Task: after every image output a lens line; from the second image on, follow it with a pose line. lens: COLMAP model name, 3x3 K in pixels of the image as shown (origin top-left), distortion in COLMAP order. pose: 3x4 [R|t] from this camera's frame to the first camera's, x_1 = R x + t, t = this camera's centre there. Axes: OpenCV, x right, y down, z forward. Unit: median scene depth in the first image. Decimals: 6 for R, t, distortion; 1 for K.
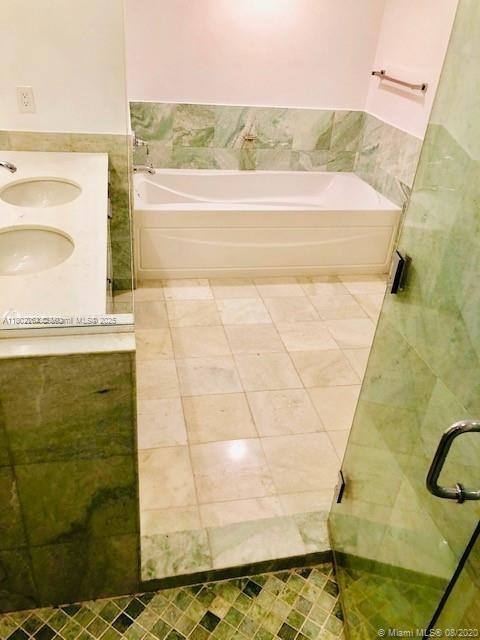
lens RADIAL K [[527.2, 0, 242.8], [0, 527.2, 324.3], [0, 0, 1]] dist [0.026293, -0.006300]
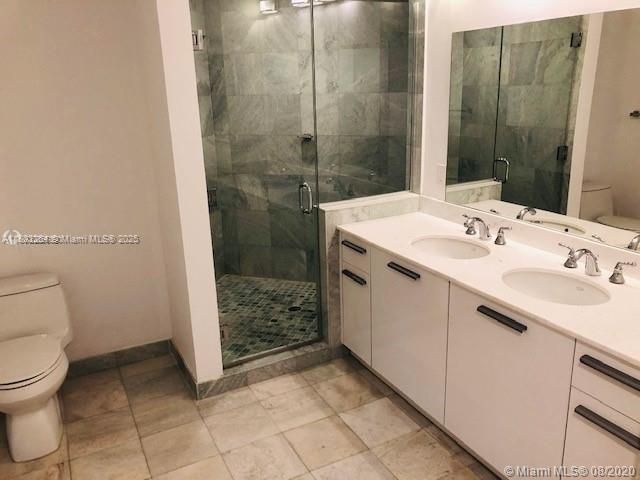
lens RADIAL K [[527.2, 0, 320.0], [0, 527.2, 240.5], [0, 0, 1]] dist [0.026293, -0.006300]
pose [[-0.962219, 0.041554, -0.269089, 0.139293], [-0.170970, 0.676948, 0.715899, -0.514716], [0.211908, 0.734857, -0.644267, 0.843440]]
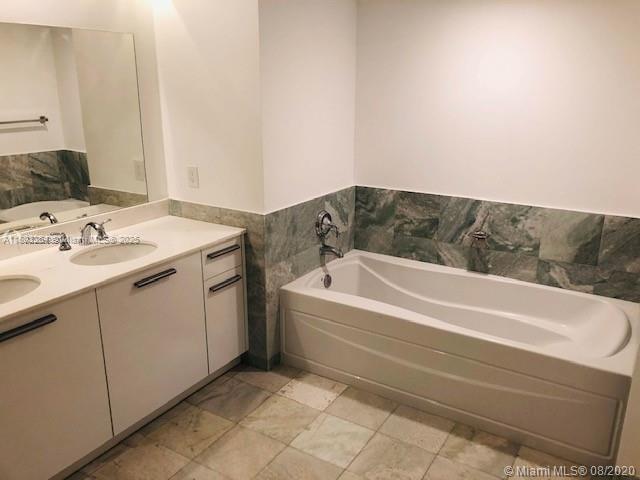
lens RADIAL K [[527.2, 0, 321.6], [0, 527.2, 241.0], [0, 0, 1]] dist [0.026293, -0.006300]
pose [[0.732531, 0.132430, -0.667728, 0.385362], [-0.318885, 0.933371, -0.164718, -0.134034], [0.601424, 0.333589, 0.725953, 0.267352]]
